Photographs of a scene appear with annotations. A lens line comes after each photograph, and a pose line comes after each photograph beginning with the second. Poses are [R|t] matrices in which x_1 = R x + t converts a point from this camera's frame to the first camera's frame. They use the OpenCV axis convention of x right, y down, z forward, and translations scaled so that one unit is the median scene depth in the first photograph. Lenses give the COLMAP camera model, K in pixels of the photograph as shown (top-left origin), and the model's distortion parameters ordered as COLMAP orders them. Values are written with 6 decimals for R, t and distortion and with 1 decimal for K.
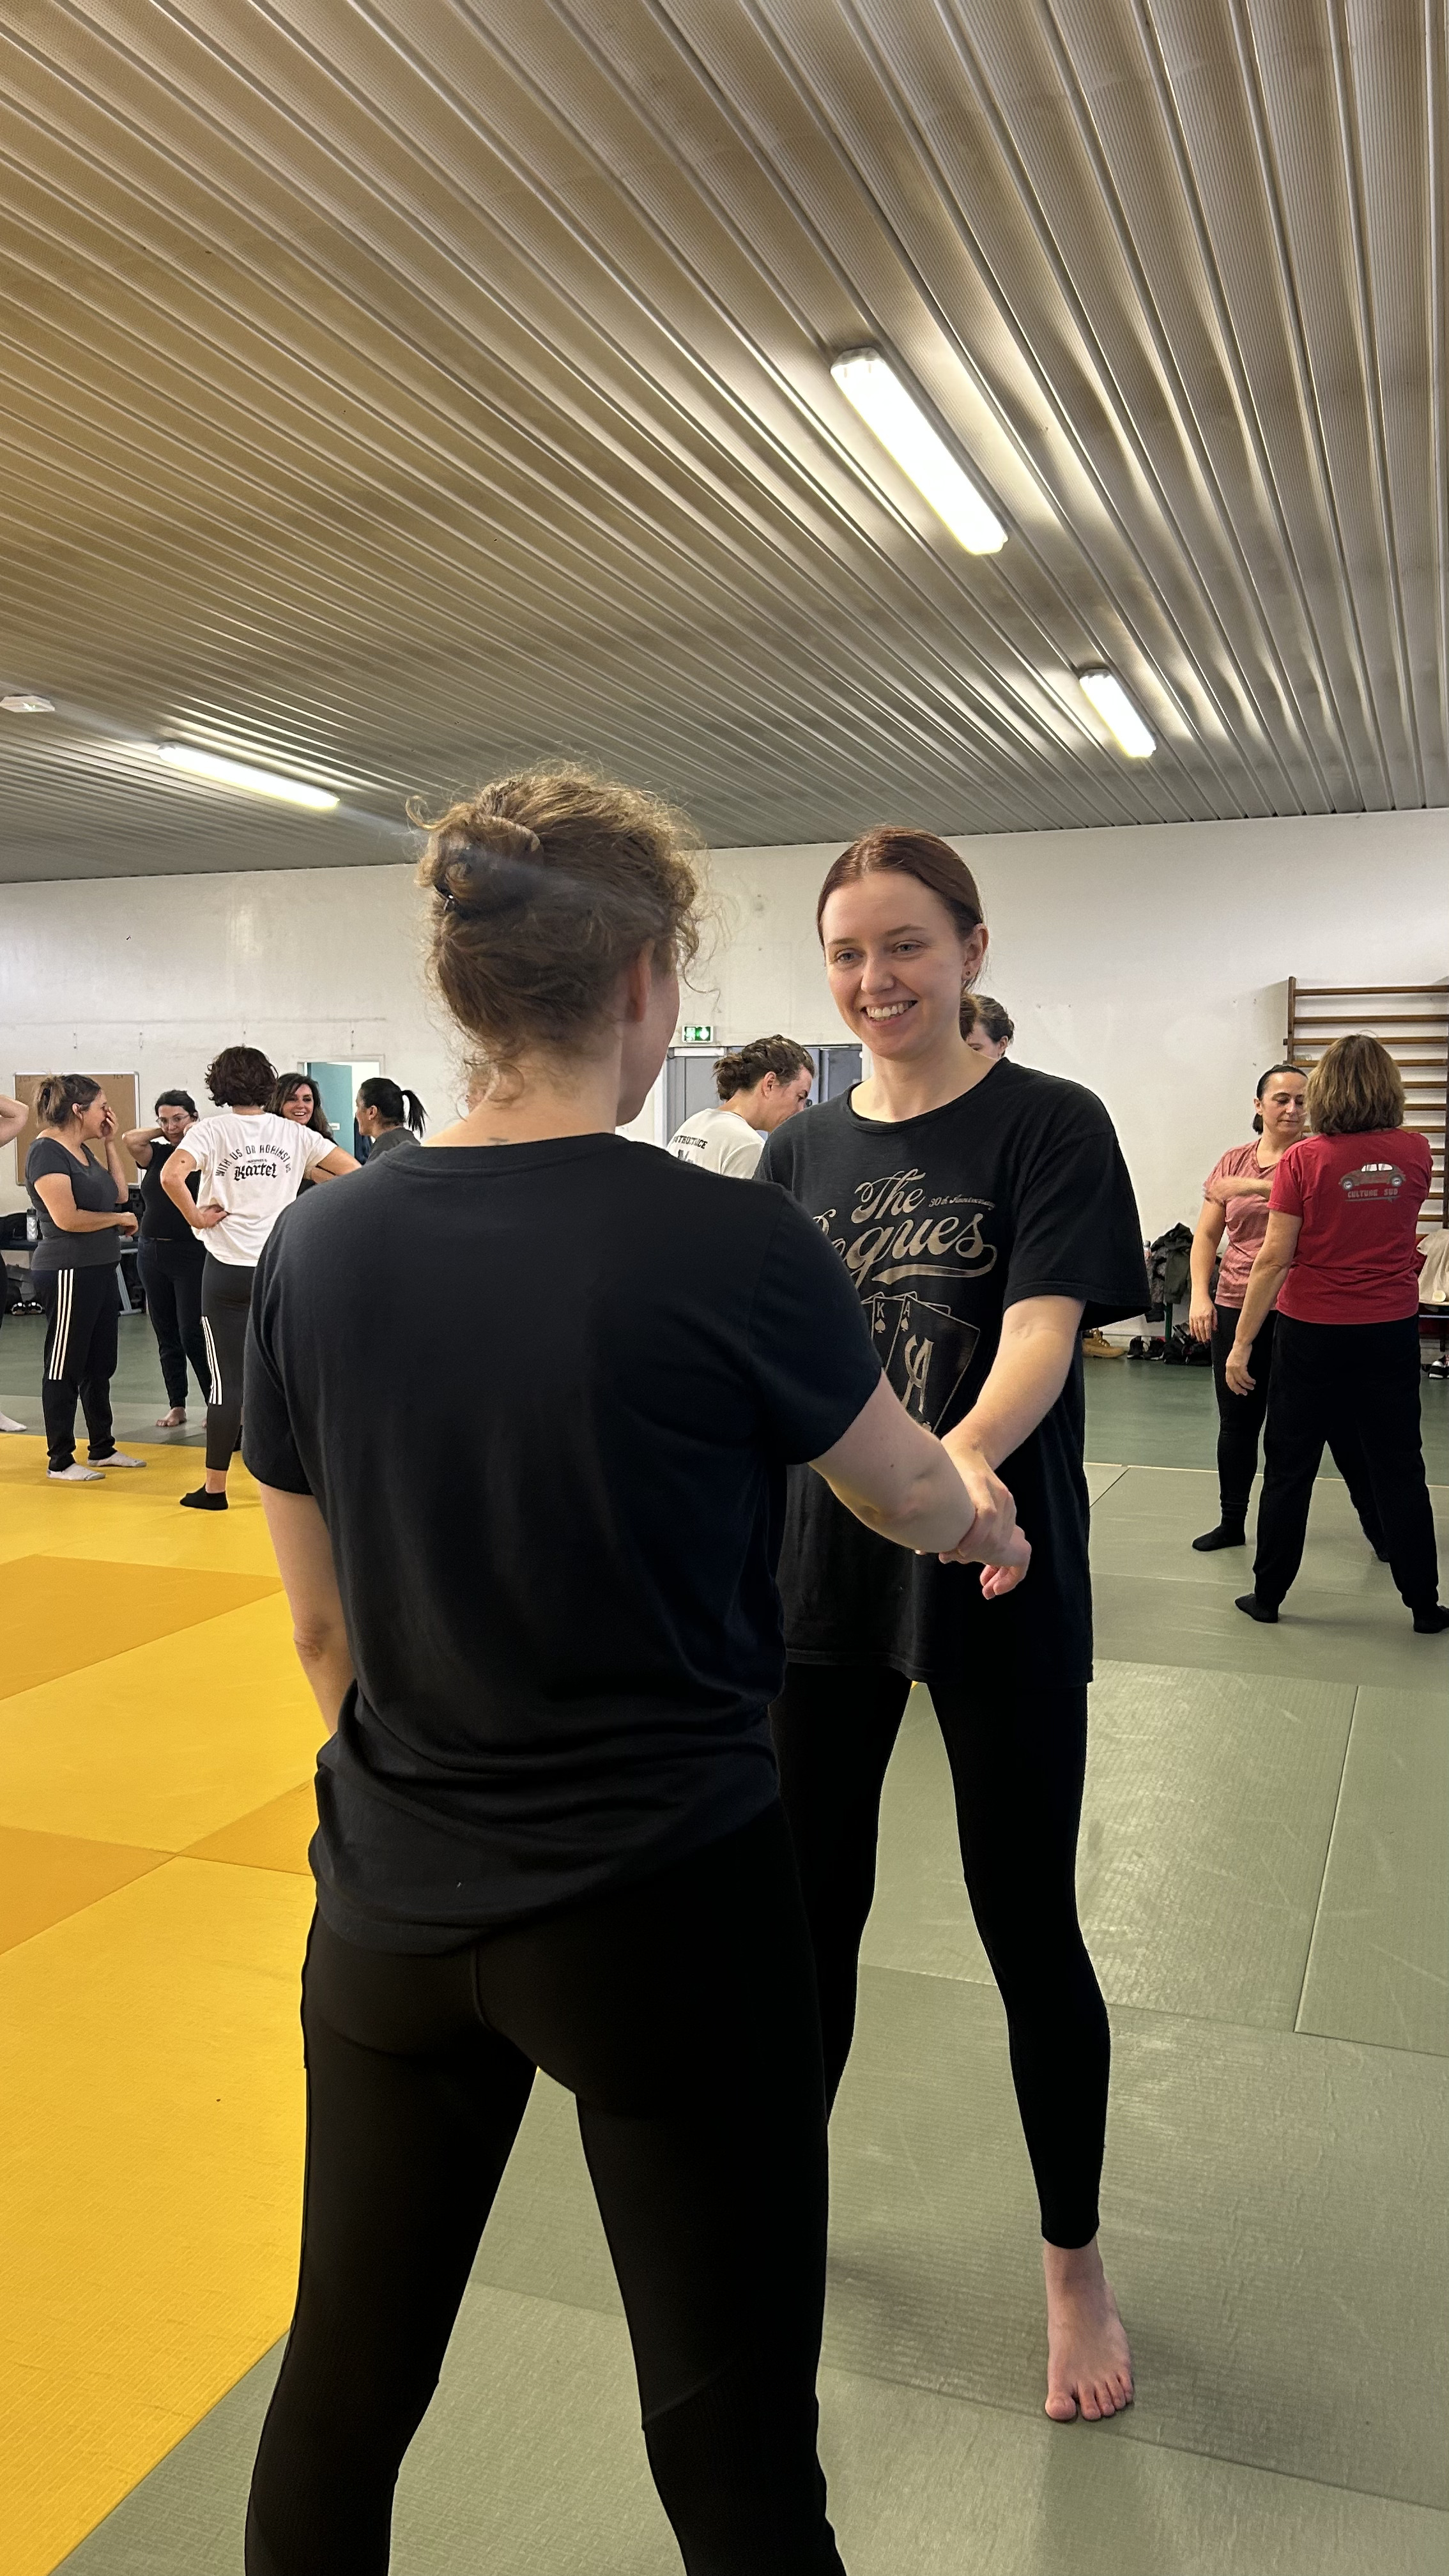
lens RADIAL K [[1932.0, 0, 716.3], [0, 1932.0, 1290.9], [0, 0, 1]] dist [0.102500, -0.006281]
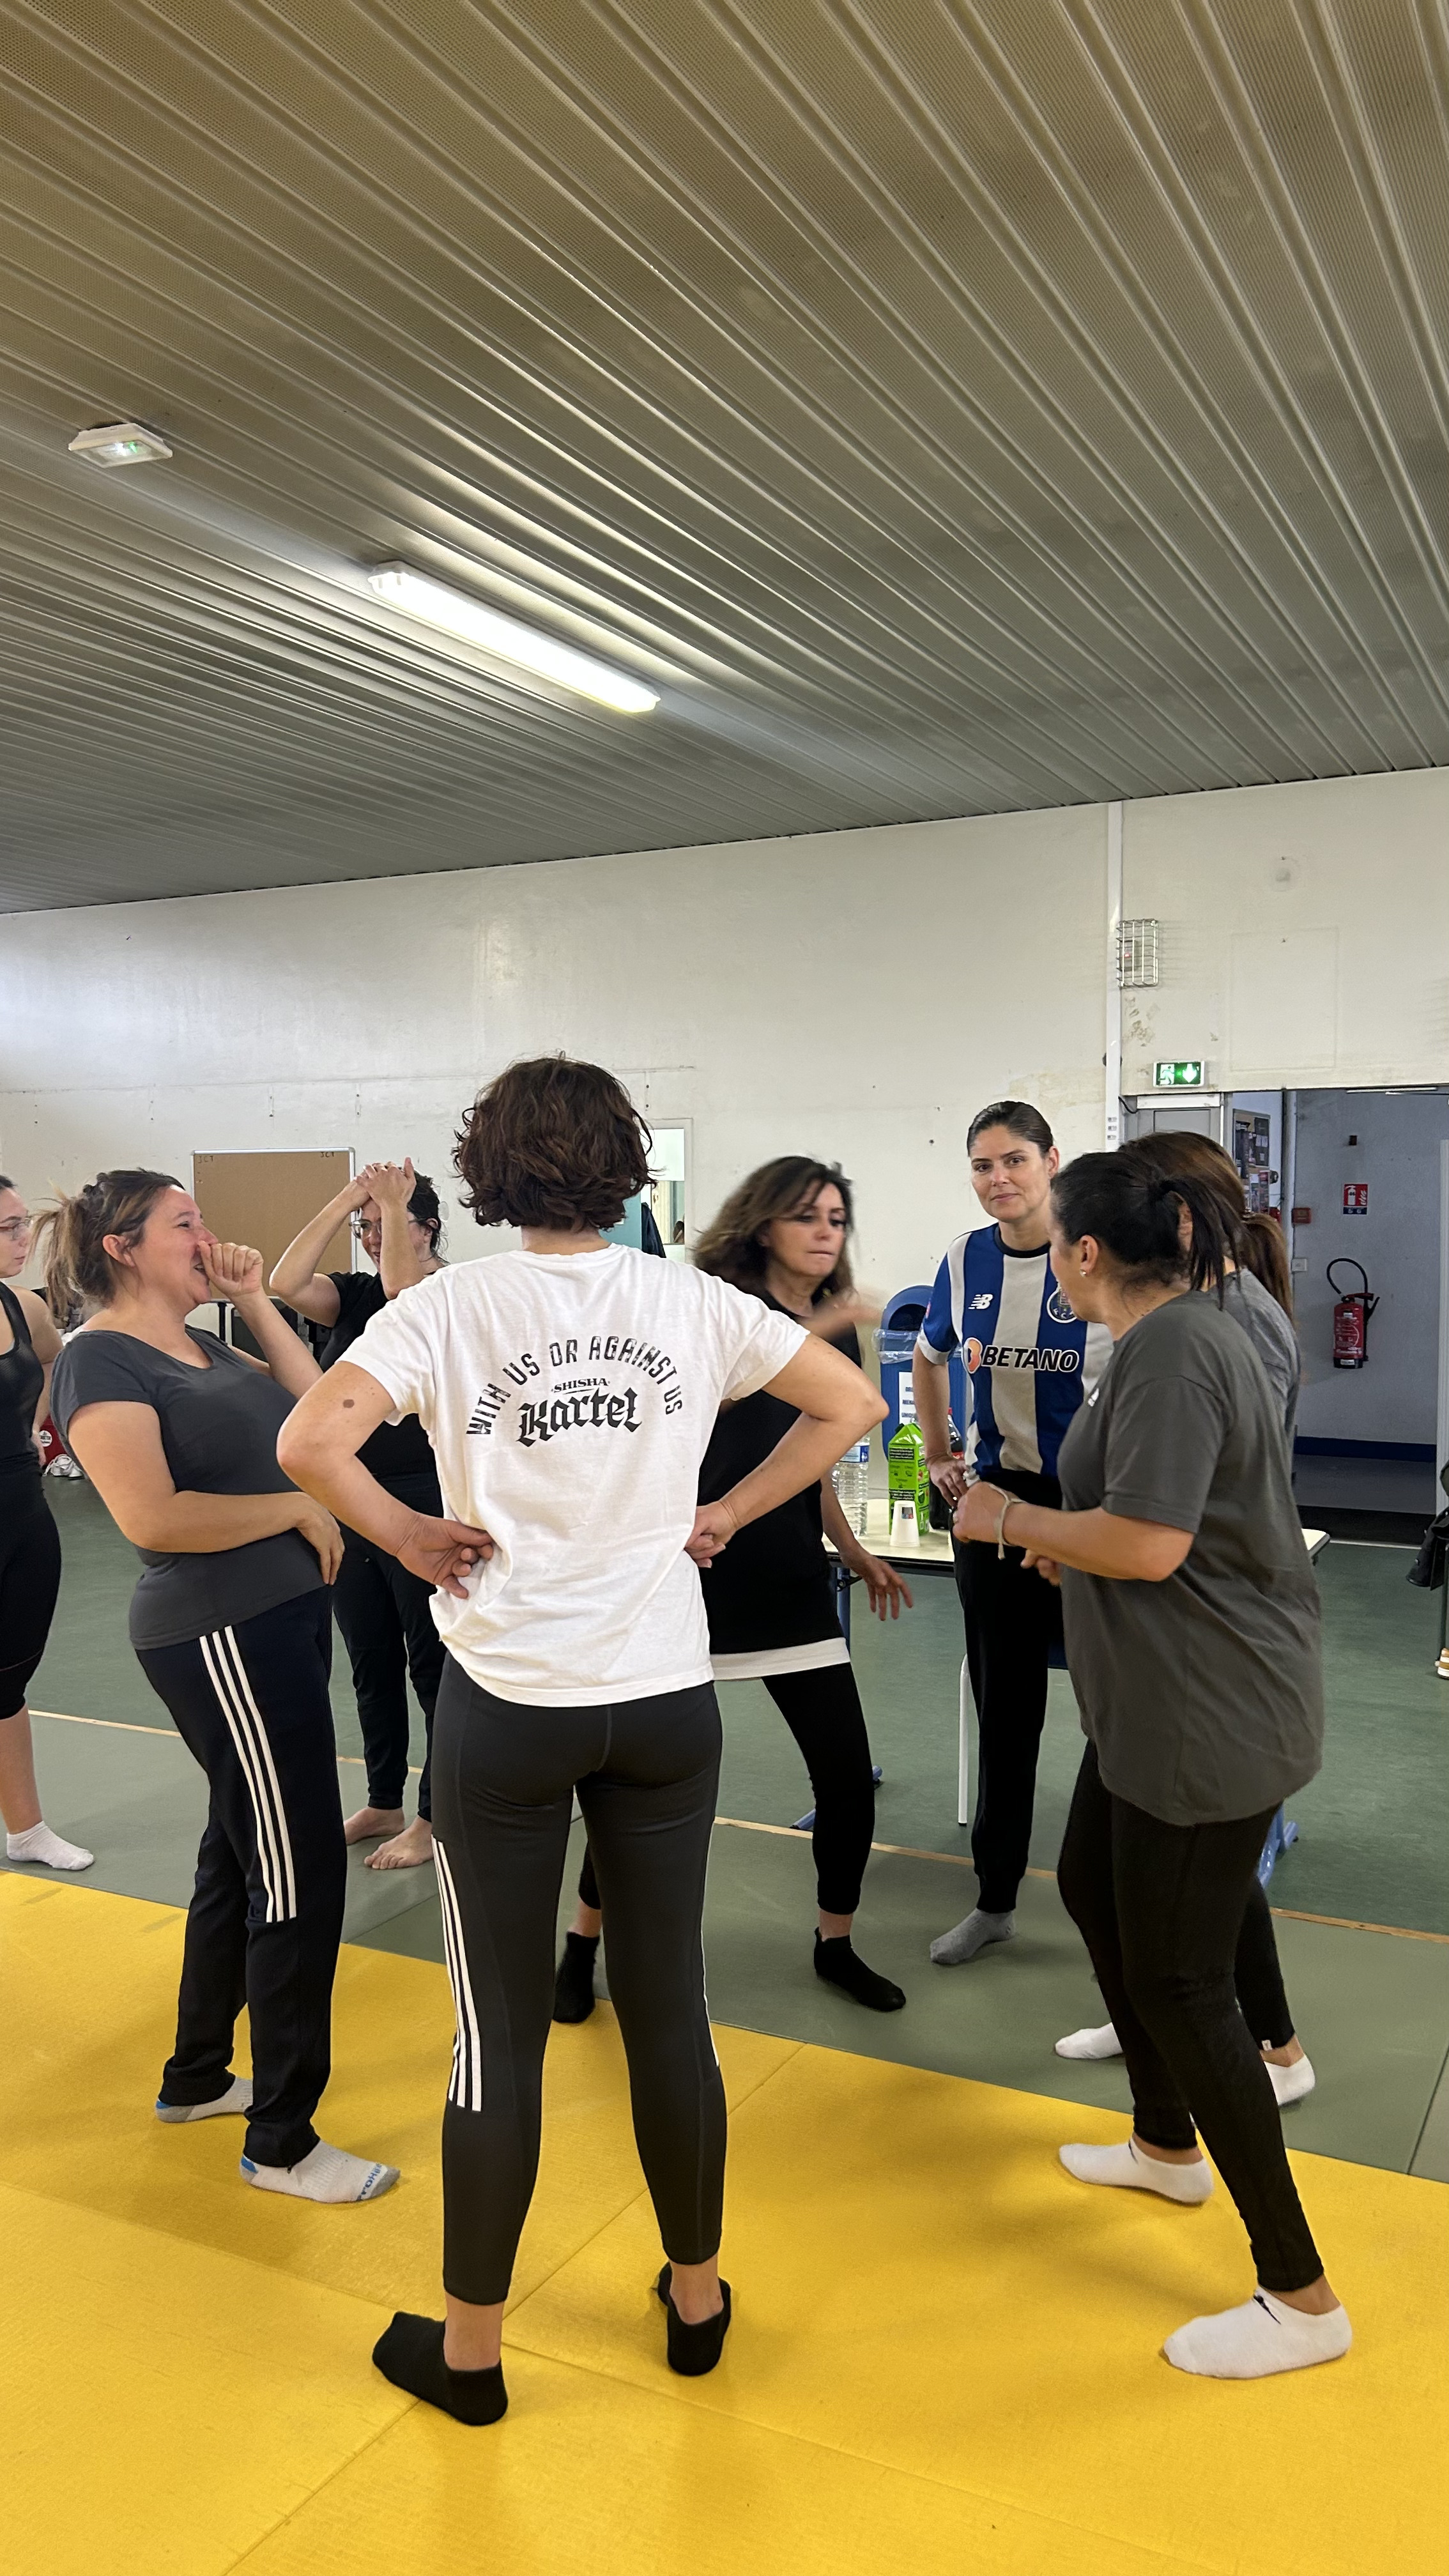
lens RADIAL K [[1932.0, 0, 725.4], [0, 1932.0, 1289.1], [0, 0, 1]] dist [0.102500, -0.006281]
pose [[0.993785, -0.006129, -0.111145, -0.151253], [0.002026, 0.999313, -0.036996, -0.062724], [0.111296, 0.036540, 0.993115, 0.573959]]
